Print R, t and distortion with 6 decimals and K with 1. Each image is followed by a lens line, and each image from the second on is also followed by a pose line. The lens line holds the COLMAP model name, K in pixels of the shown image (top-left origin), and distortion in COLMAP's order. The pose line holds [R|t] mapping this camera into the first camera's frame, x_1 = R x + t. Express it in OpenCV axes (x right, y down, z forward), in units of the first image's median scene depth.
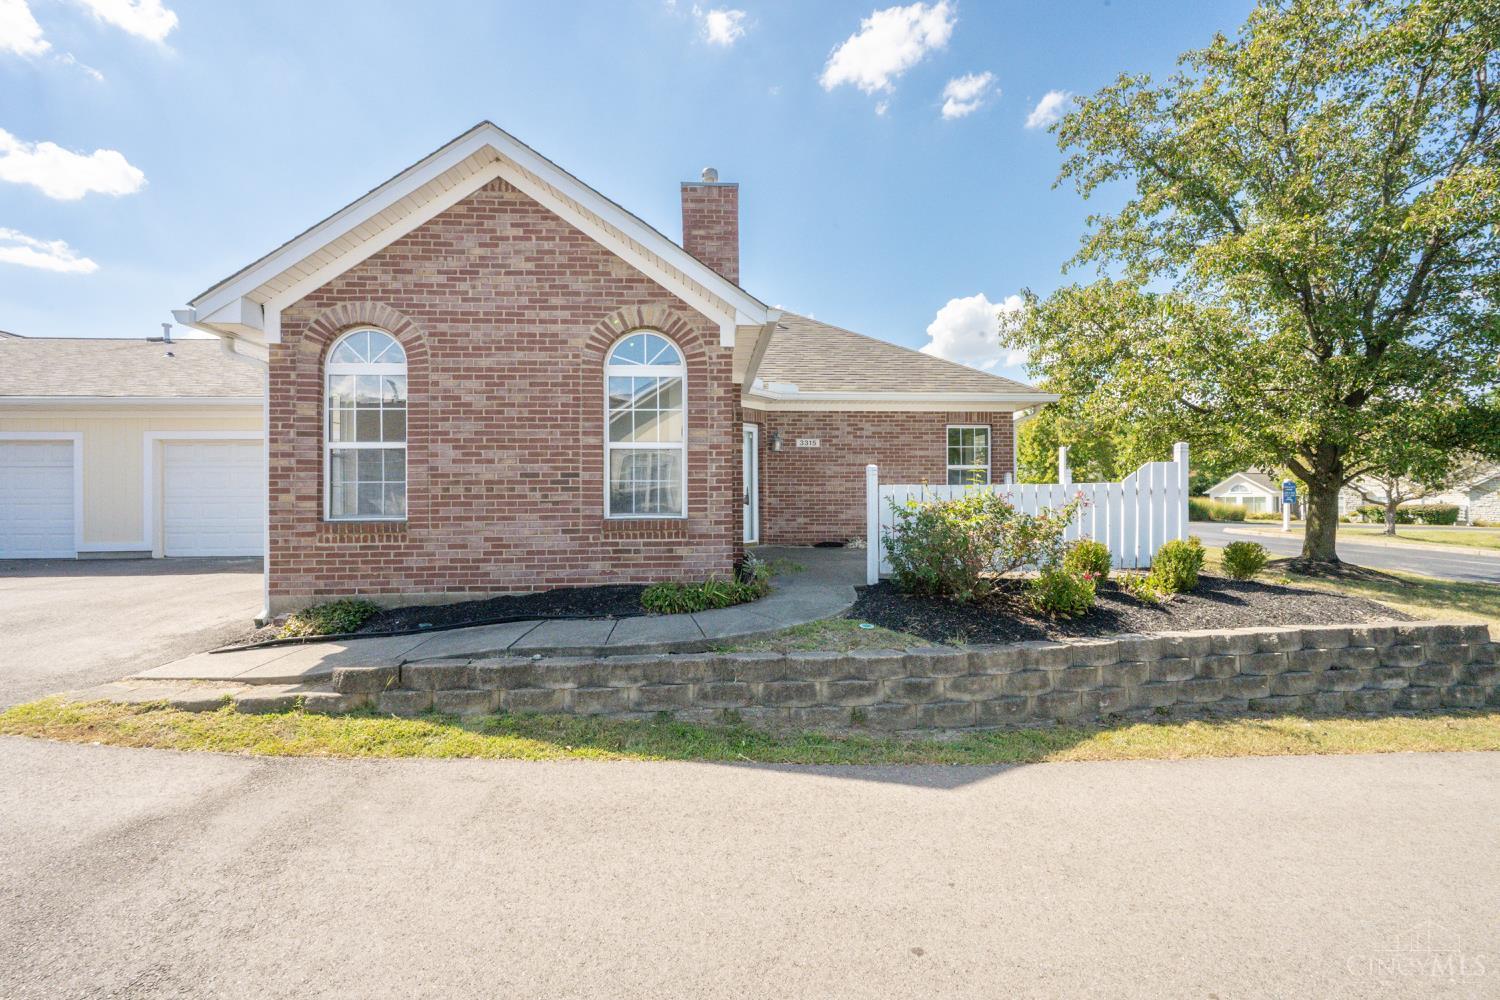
lens RADIAL K [[595.4, 0, 738.5], [0, 595.4, 496.2], [0, 0, 1]] dist [-0.000752, 0.000078]
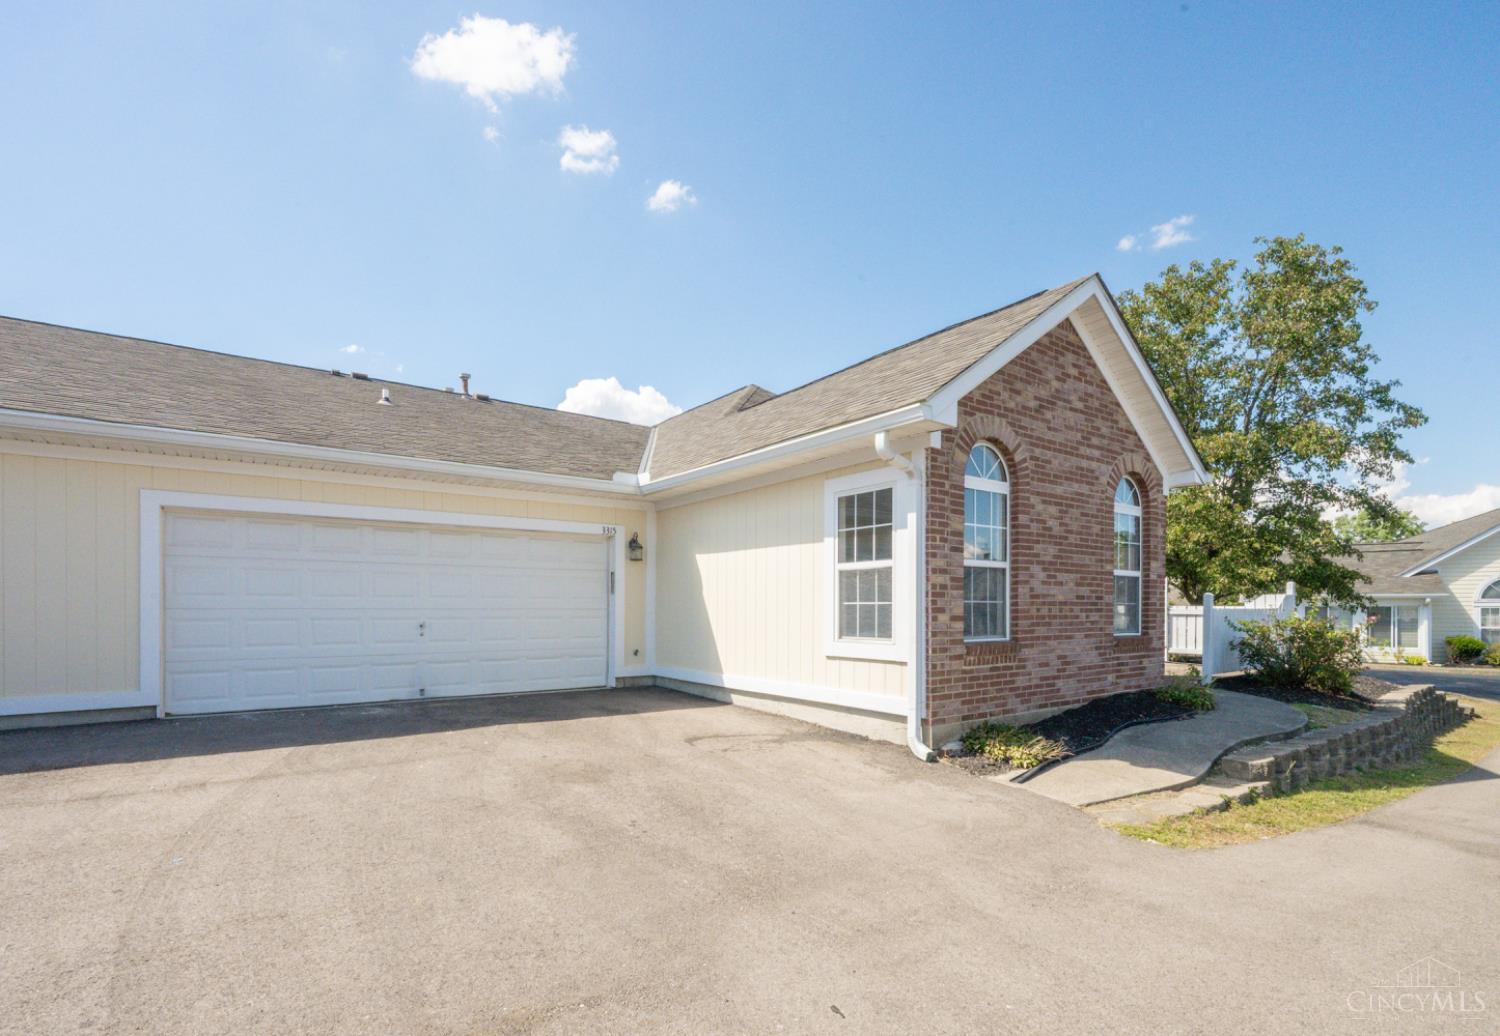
lens RADIAL K [[730.7, 0, 687.8], [0, 730.7, 613.9], [0, 0, 1]] dist [-0.014878, -0.000203]
pose [[0.847020, 0.003694, 0.531548, -1.671163], [-0.006879, 0.999968, 0.004012, -0.005446], [-0.531517, -0.007054, 0.847018, 0.254377]]
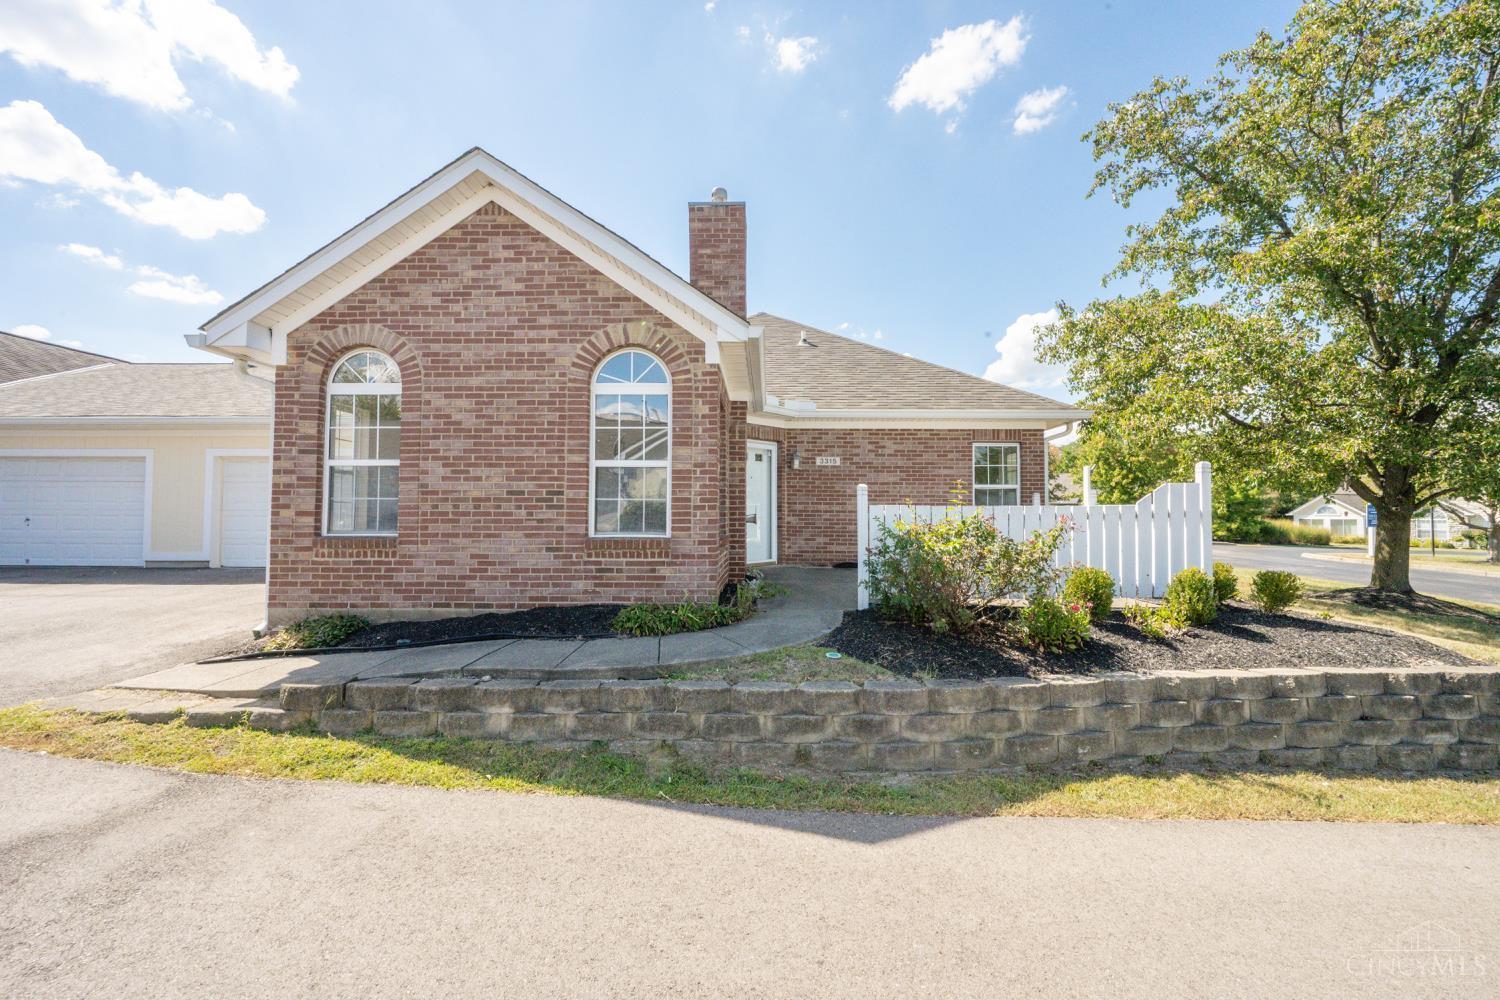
lens RADIAL K [[589.2, 0, 757.2], [0, 589.2, 495.9], [0, 0, 1]] dist [-0.000906, -0.000056]
pose [[0.997027, 0.006850, -0.076745, 0.132183], [-0.009086, 0.999543, -0.028820, -0.005298], [0.076513, 0.029432, 0.996634, 0.041420]]
